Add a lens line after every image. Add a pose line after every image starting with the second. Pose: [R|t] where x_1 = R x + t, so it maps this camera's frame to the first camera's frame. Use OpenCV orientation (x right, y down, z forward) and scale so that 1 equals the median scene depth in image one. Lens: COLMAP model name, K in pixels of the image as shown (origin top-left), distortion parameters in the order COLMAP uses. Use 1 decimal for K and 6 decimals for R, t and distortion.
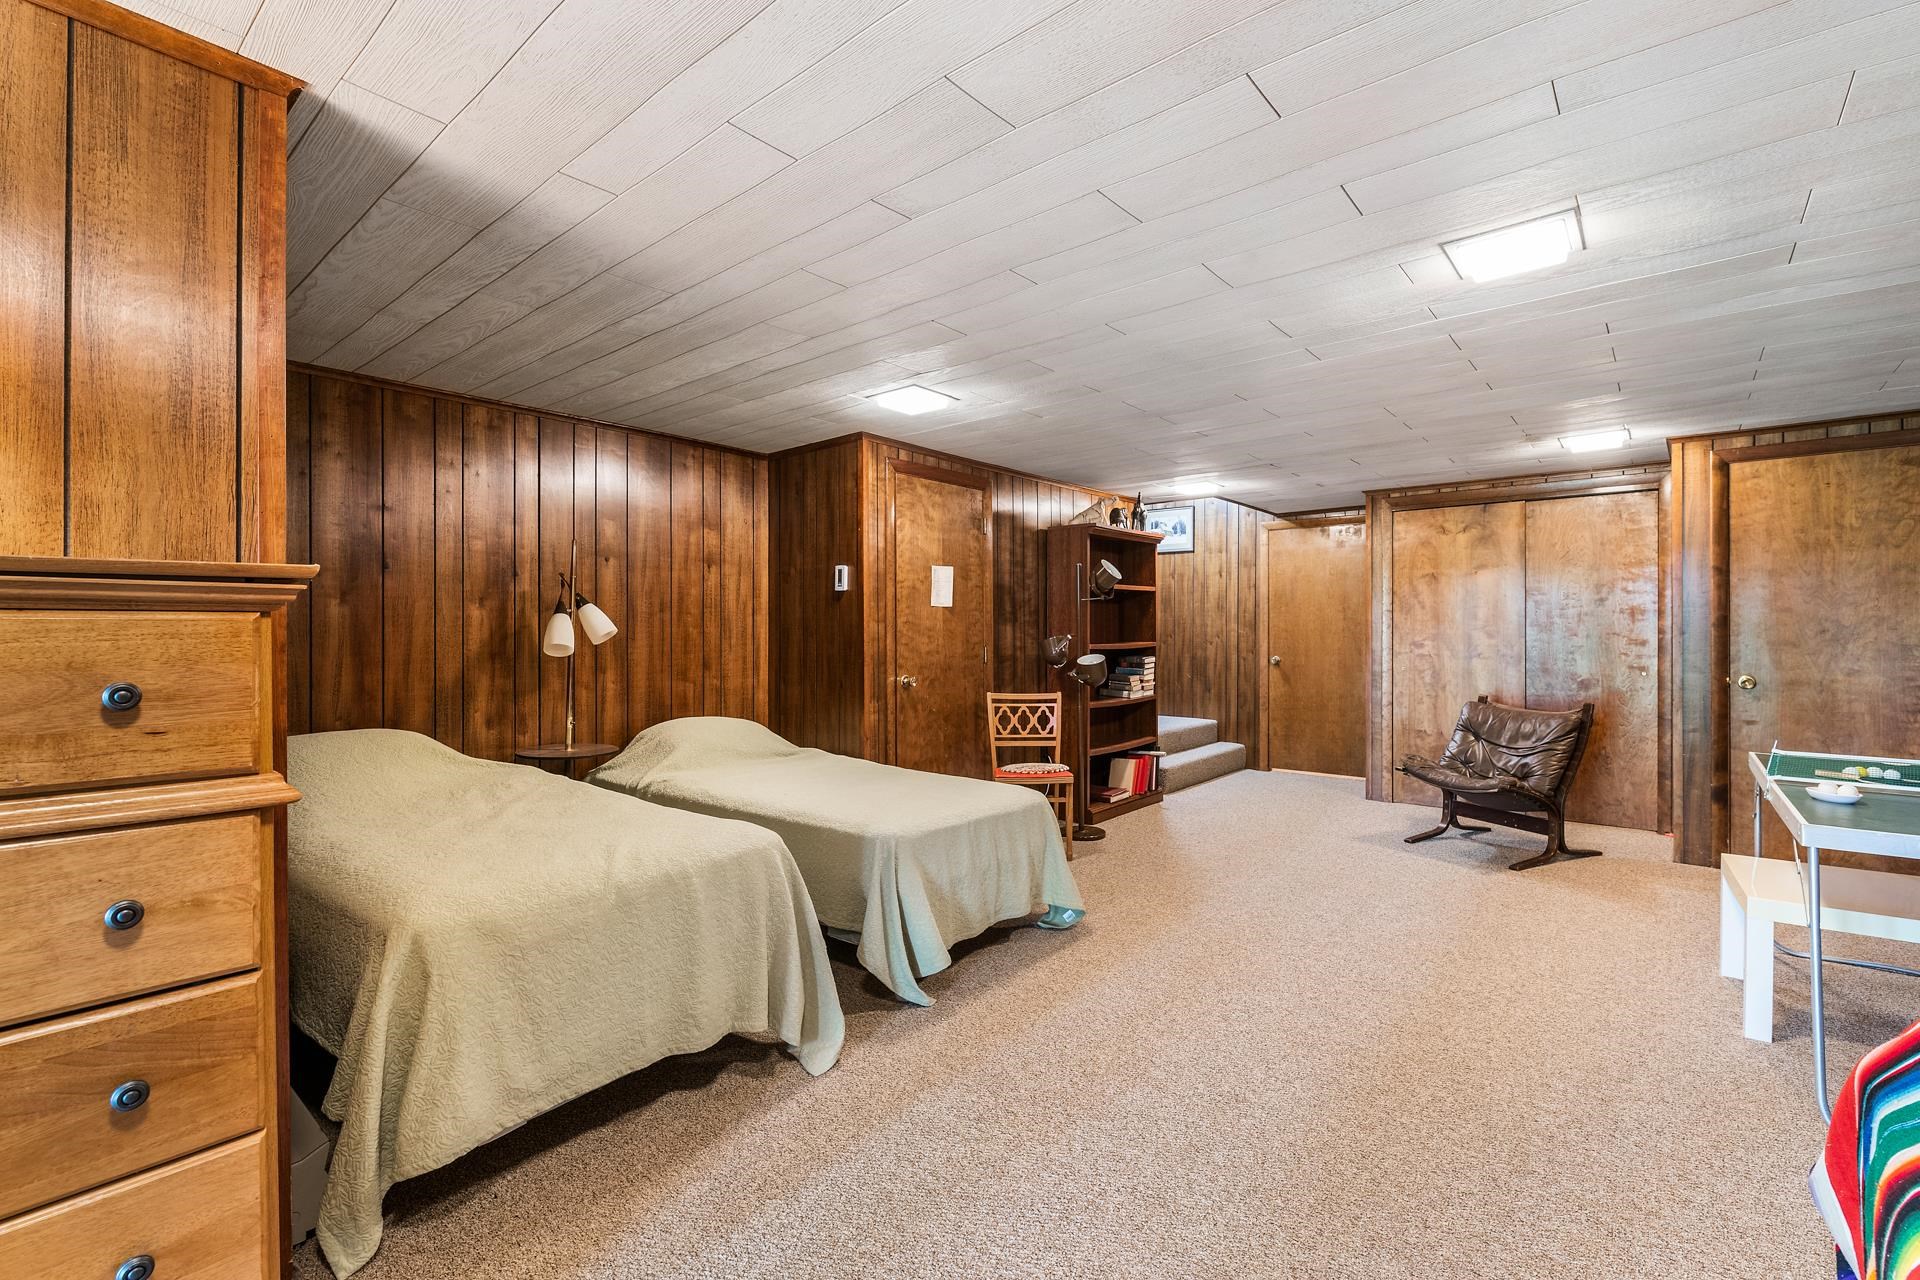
lens RADIAL K [[846.2, 0, 965.4], [0, 846.2, 634.5], [0, 0, 1]] dist [-0.007187, -0.001312]
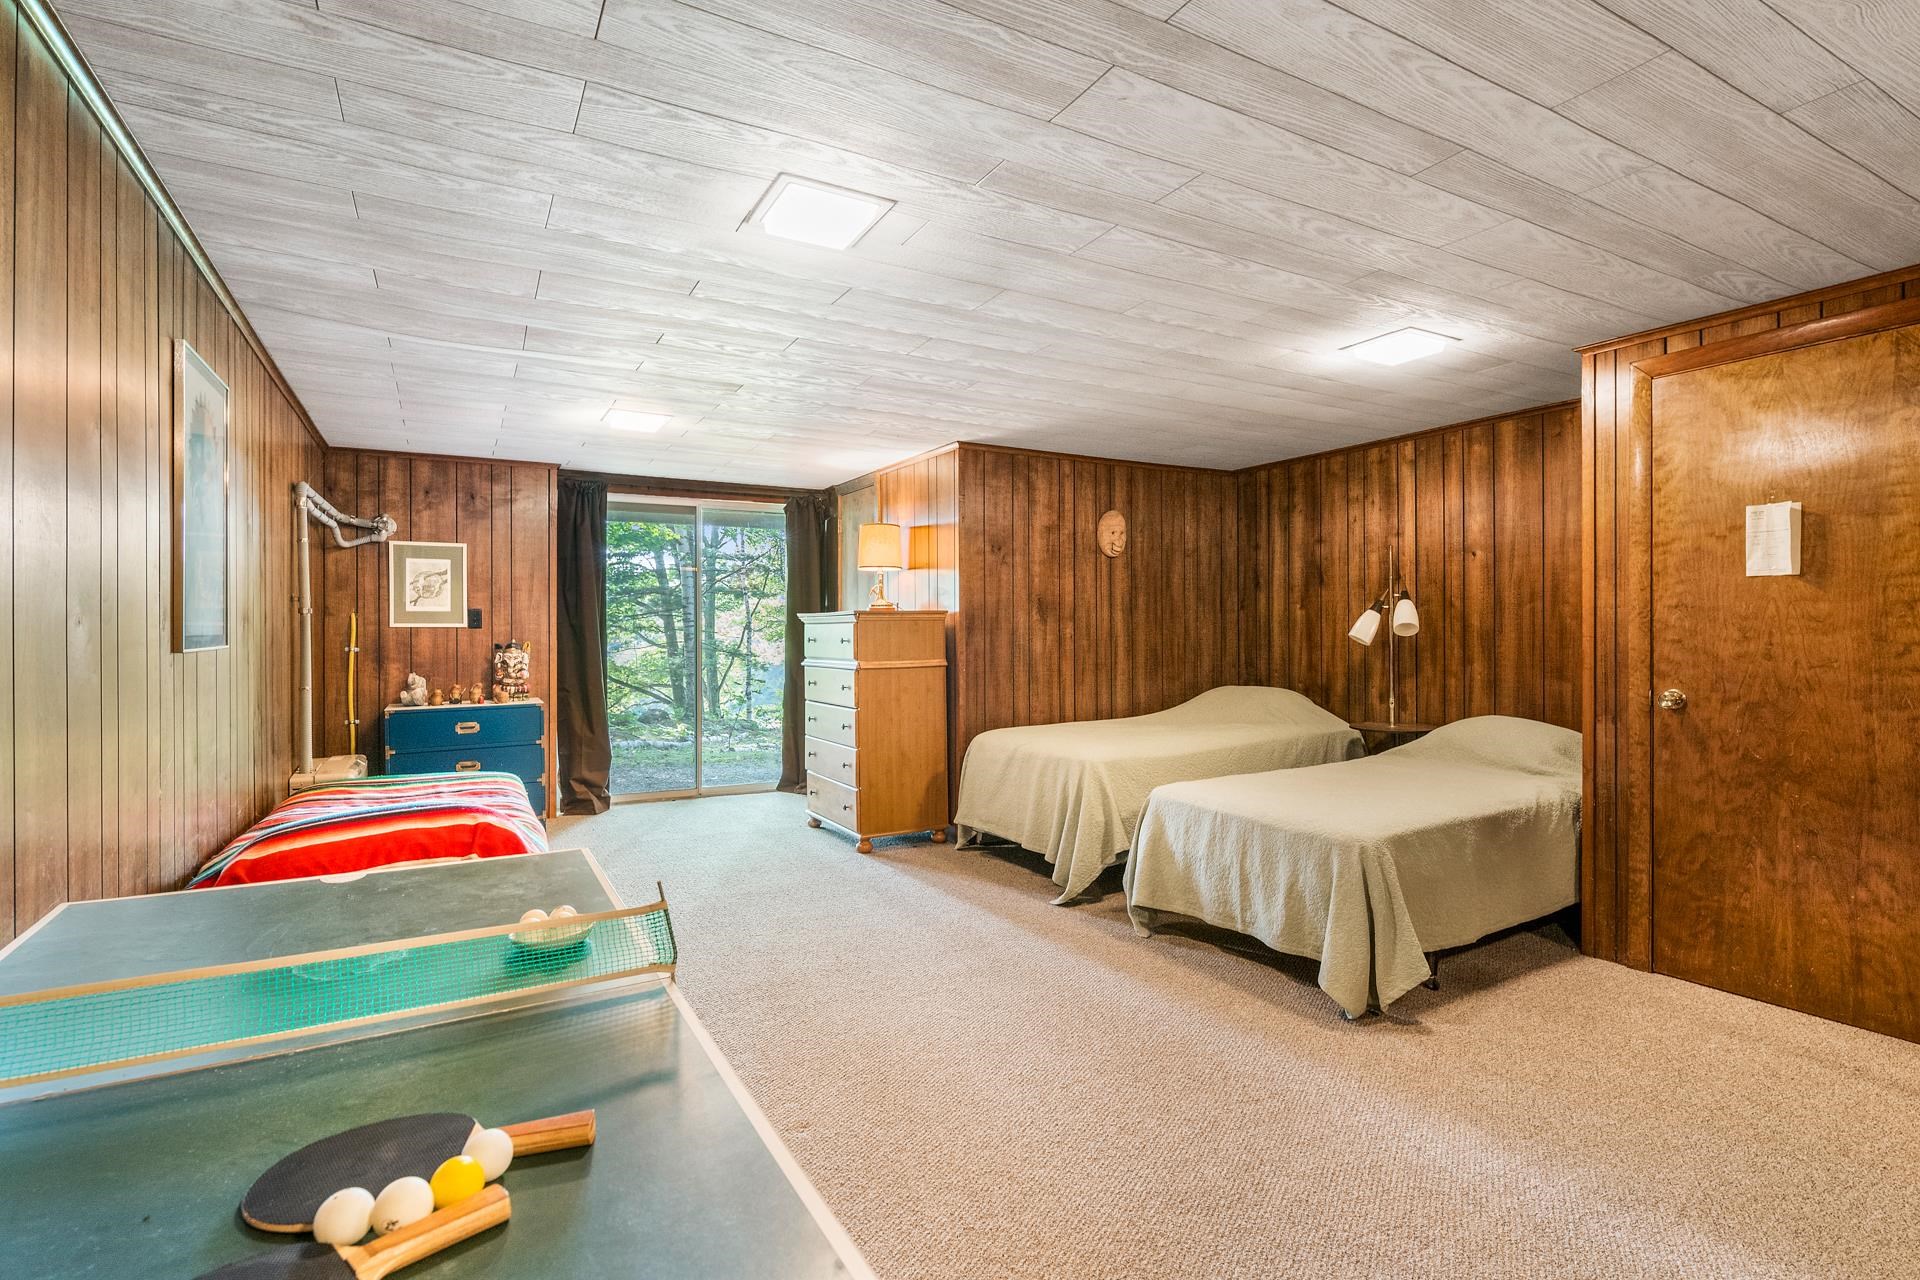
lens RADIAL K [[914.8, 0, 960.0], [0, 914.8, 640.0], [0, 0, 1]] dist [-0.000617, -0.000093]
pose [[-0.355871, 0.010211, -0.934479, 0.796740], [-0.001527, 0.999933, 0.011508, 0.003887], [0.934534, 0.005523, -0.355831, 0.776178]]
